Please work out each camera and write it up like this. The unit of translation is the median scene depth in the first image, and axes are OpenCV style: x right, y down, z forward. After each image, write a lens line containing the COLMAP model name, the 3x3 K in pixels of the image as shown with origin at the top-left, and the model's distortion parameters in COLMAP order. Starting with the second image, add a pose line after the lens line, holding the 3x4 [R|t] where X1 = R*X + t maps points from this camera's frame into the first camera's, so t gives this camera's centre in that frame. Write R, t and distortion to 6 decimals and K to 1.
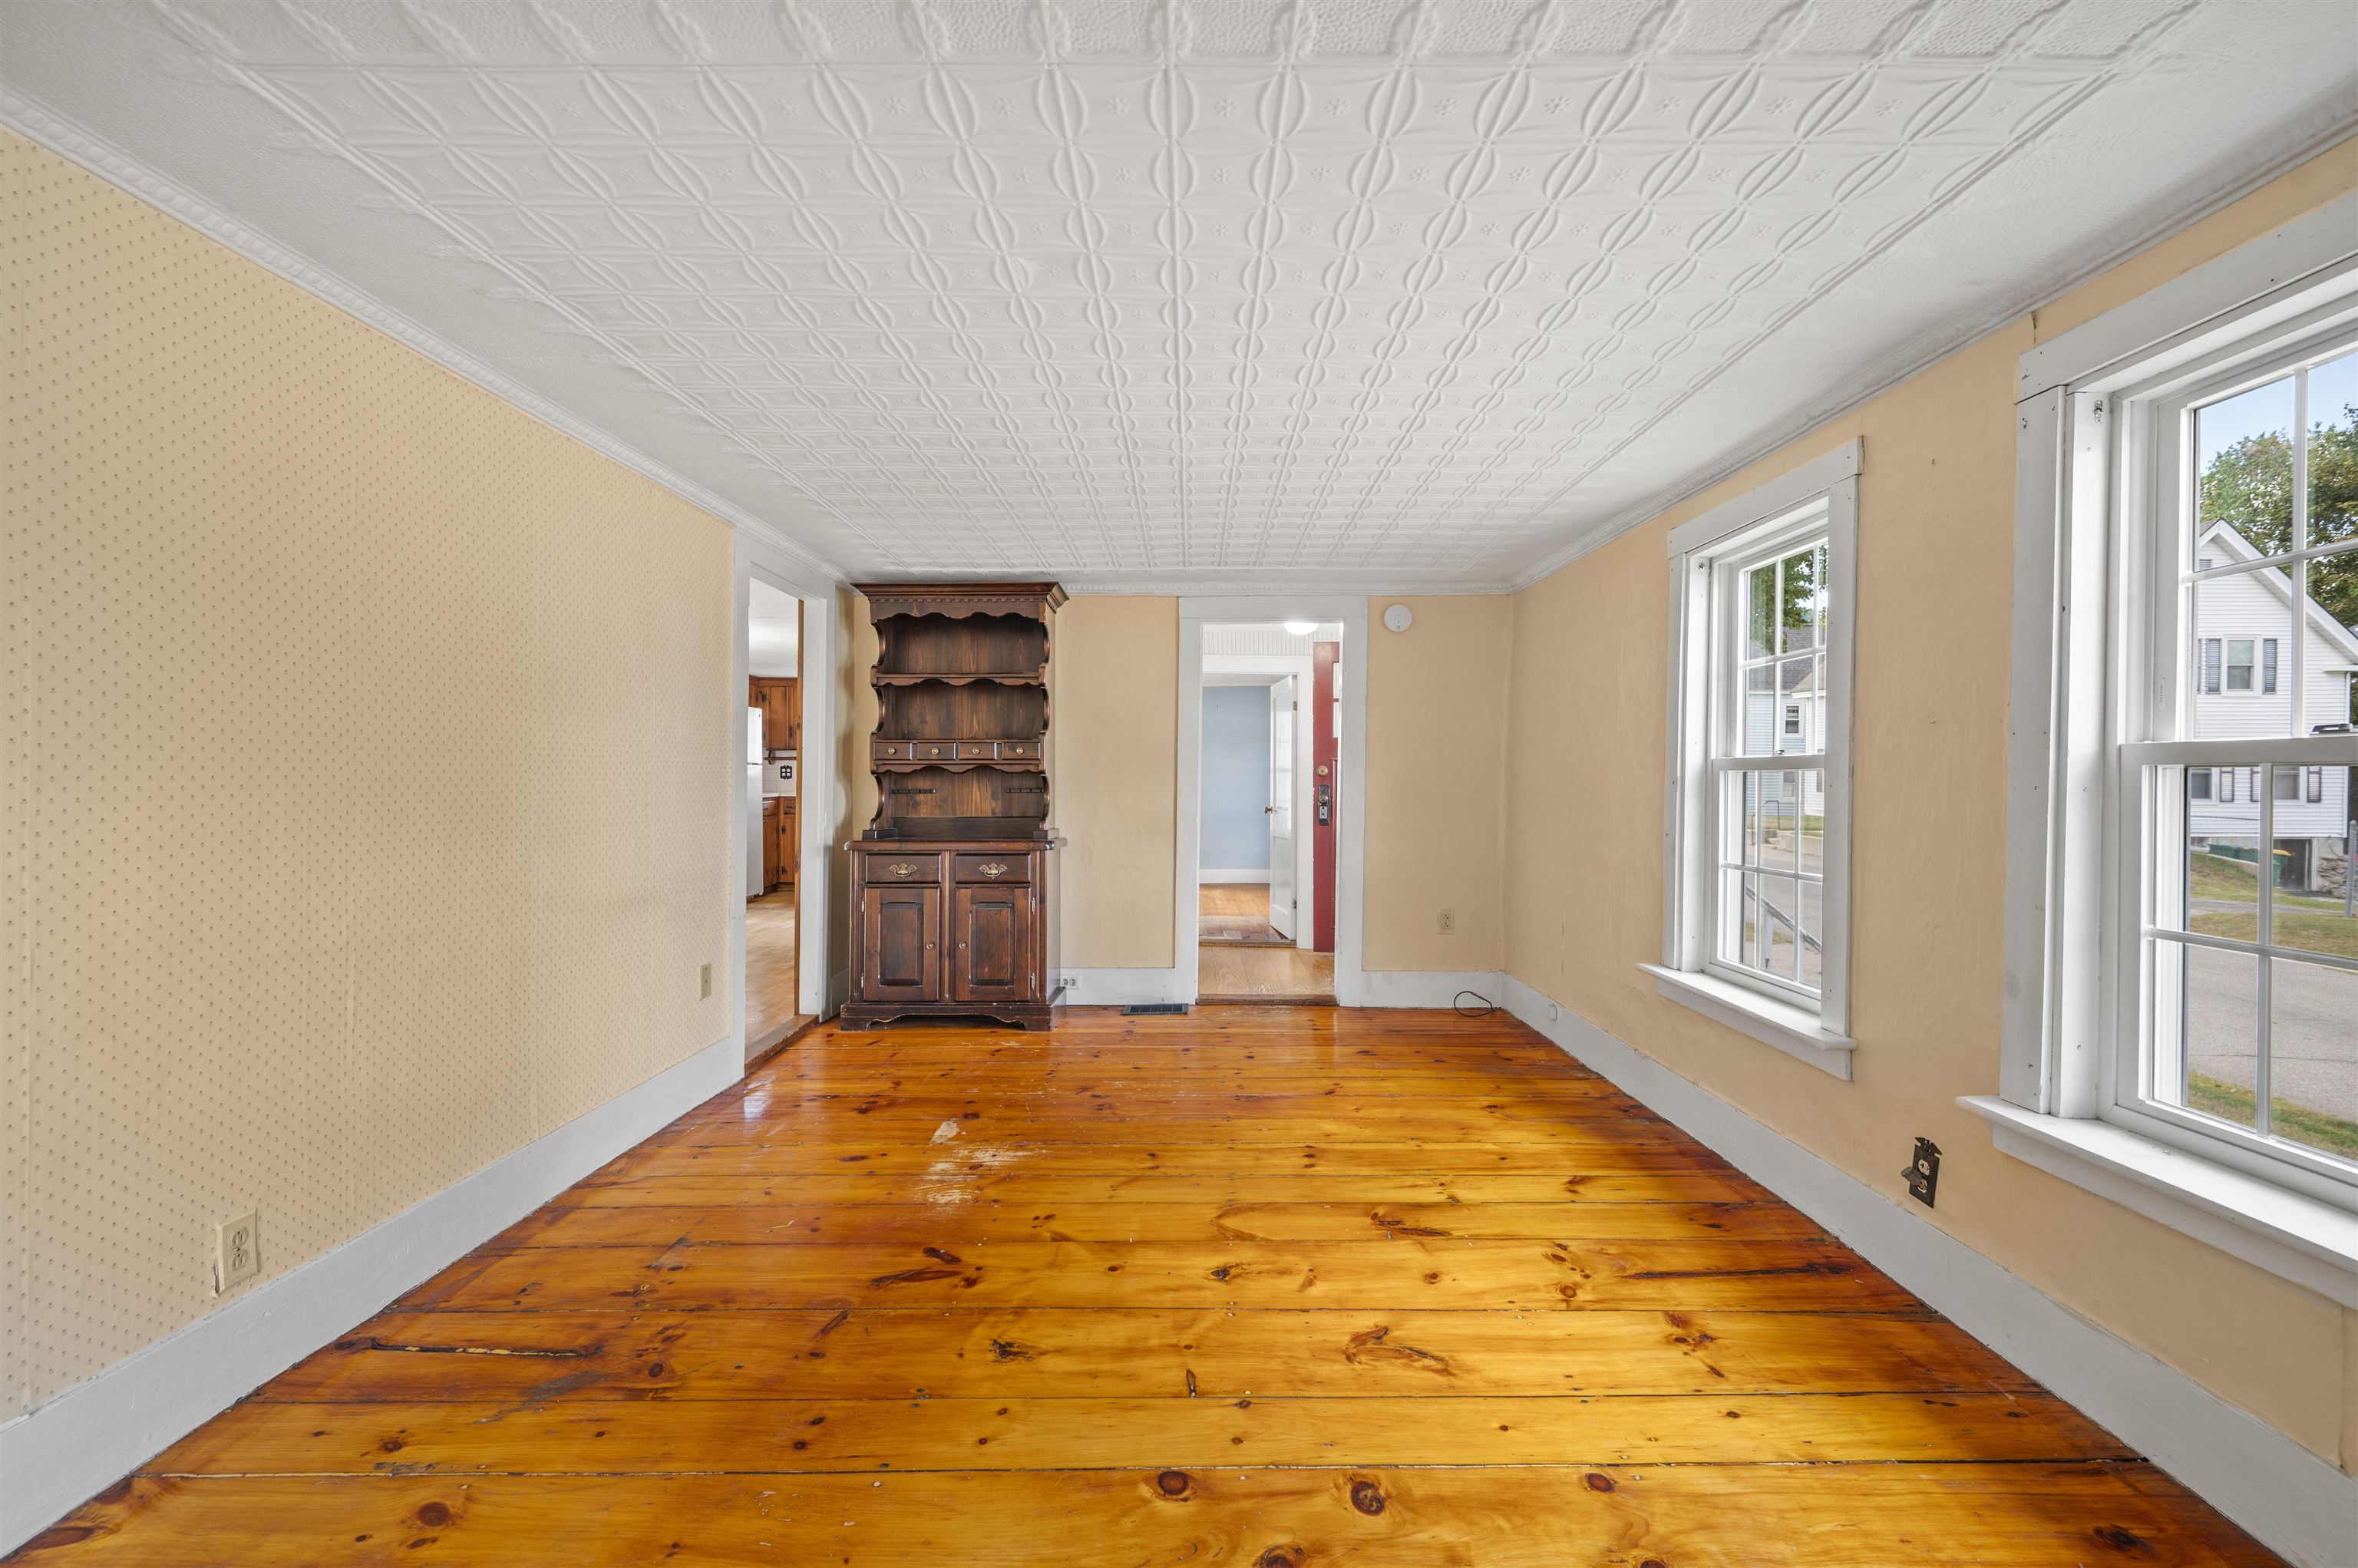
lens RADIAL K [[977.4, 0, 1208.1], [0, 977.4, 770.8], [0, 0, 1]] dist [-0.001641, 0.000063]
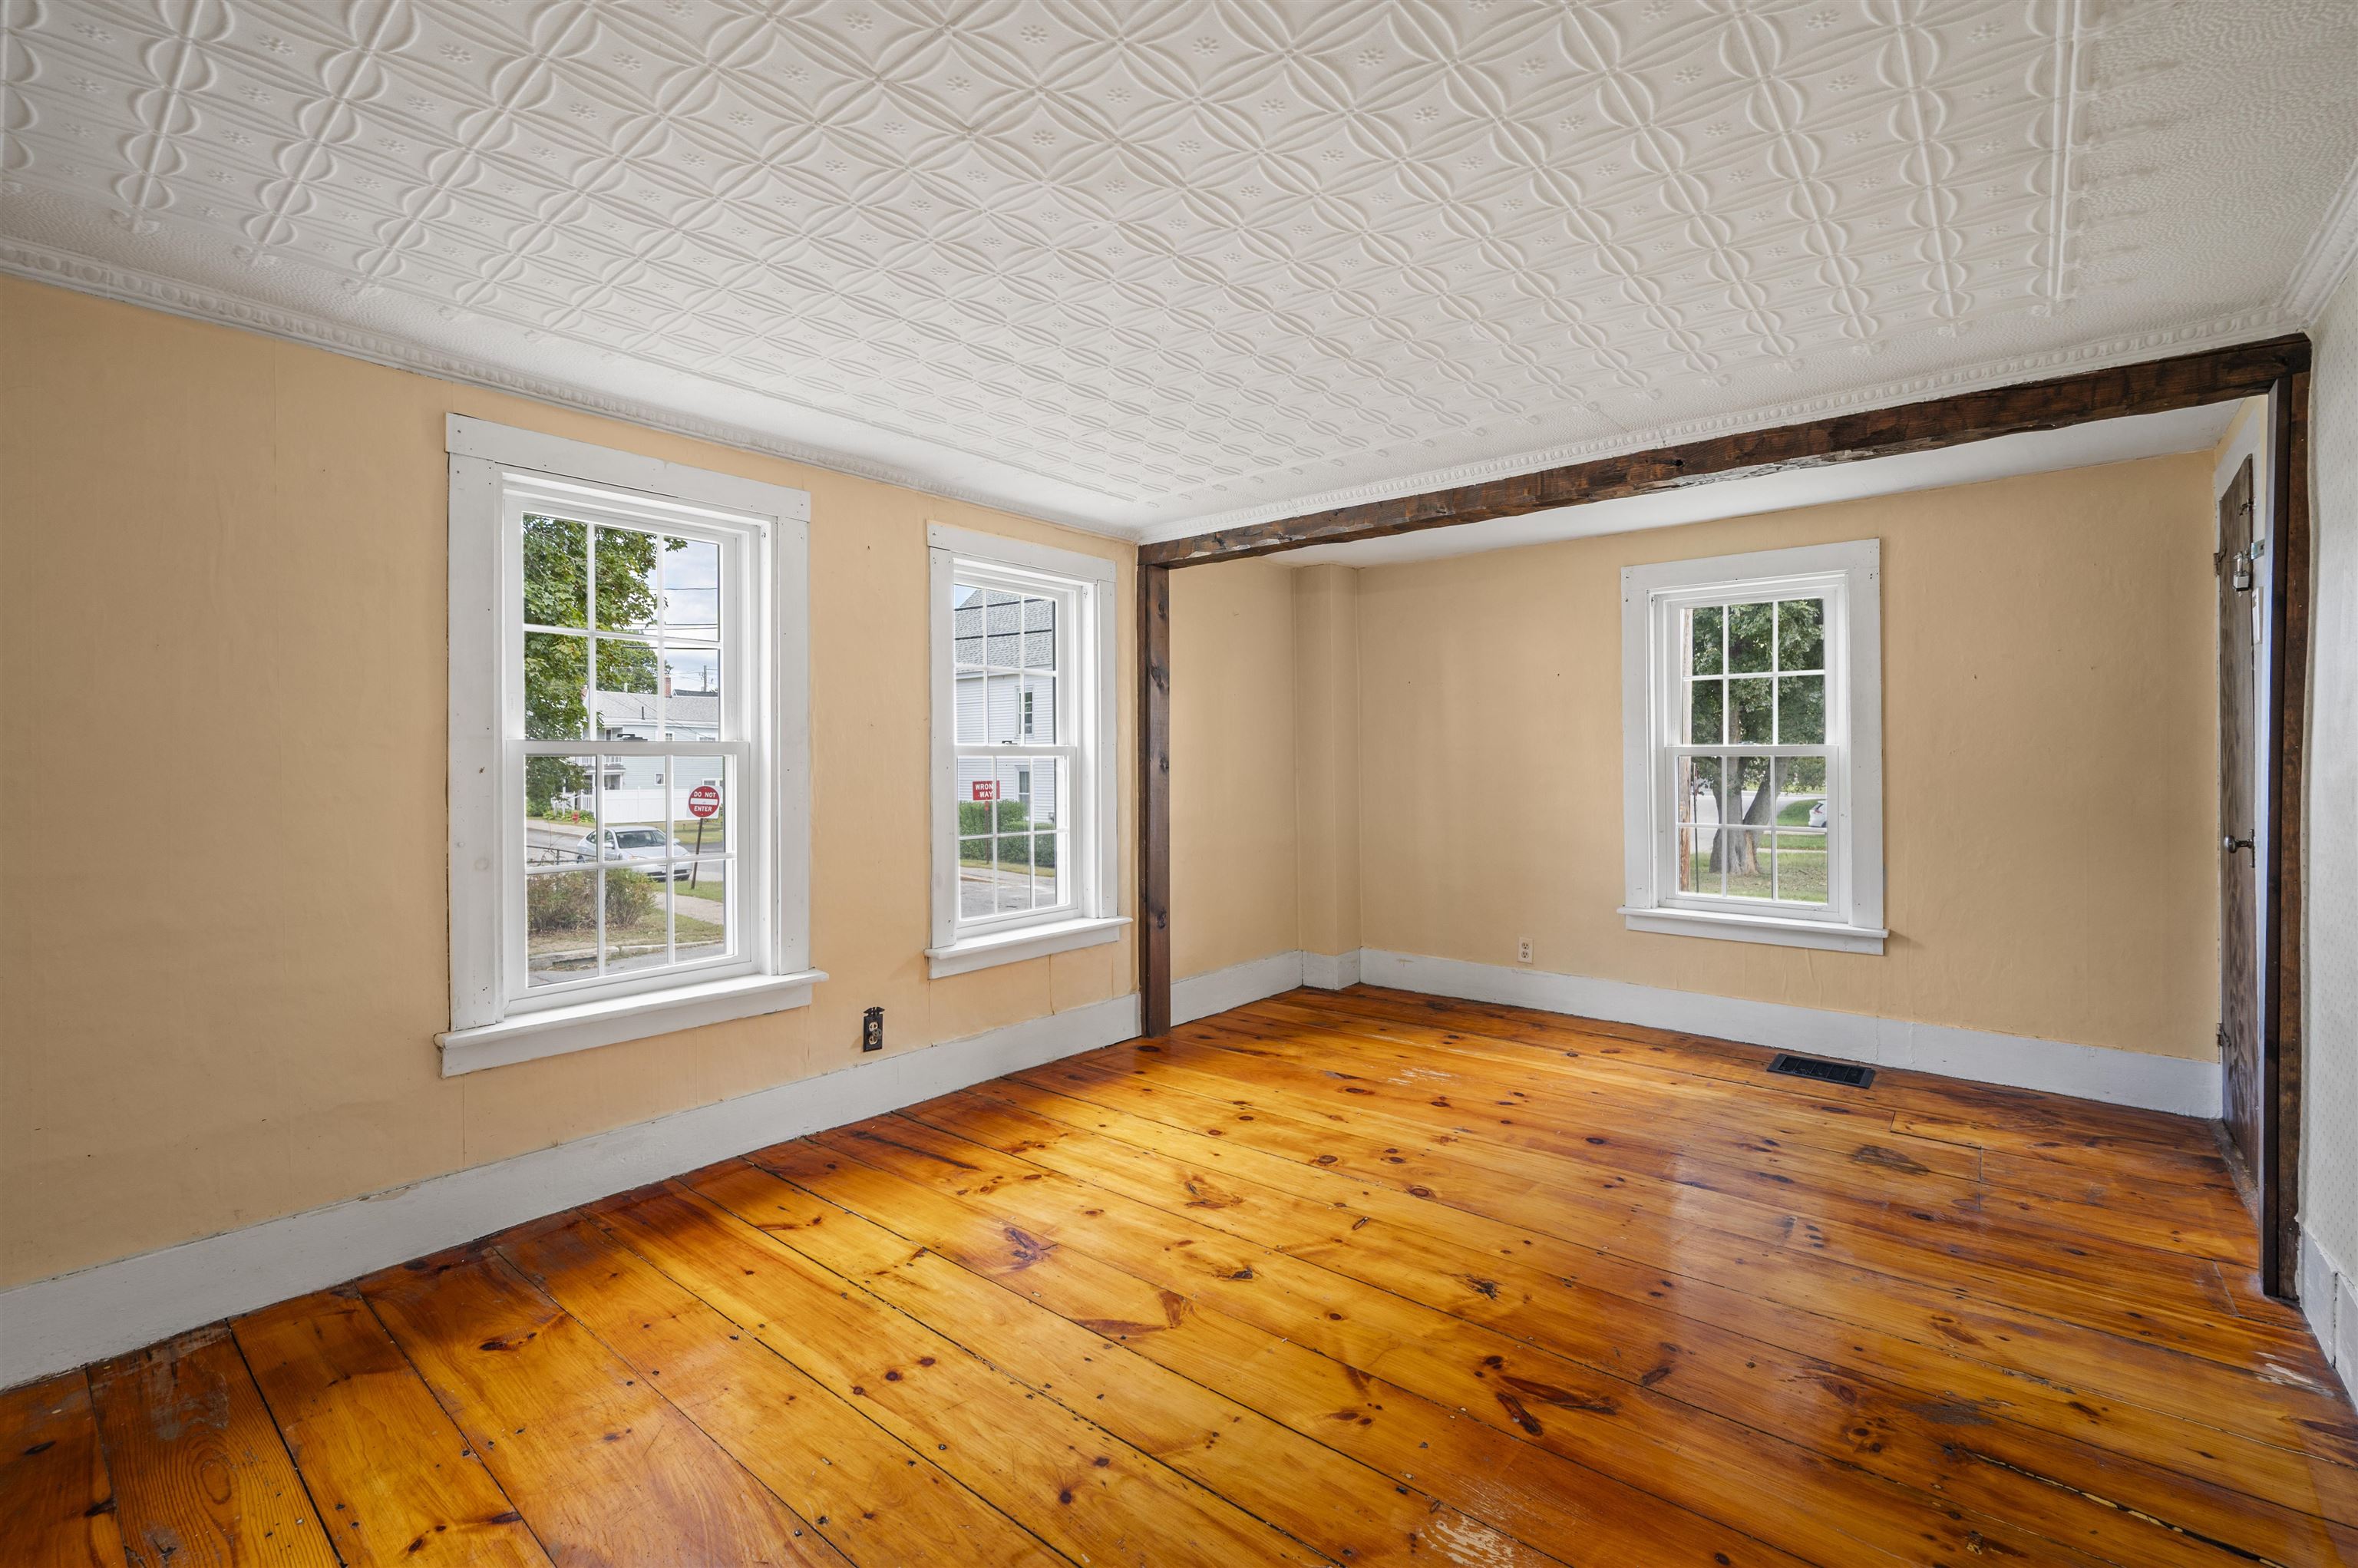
lens RADIAL K [[999.8, 0, 1178.8], [0, 999.8, 773.3], [0, 0, 1]] dist [0.001118, -0.000059]
pose [[-0.748713, -0.013931, 0.662748, -0.594554], [-0.006970, 0.999889, 0.013144, 0.001096], [-0.662857, 0.005222, -0.748727, 1.793164]]
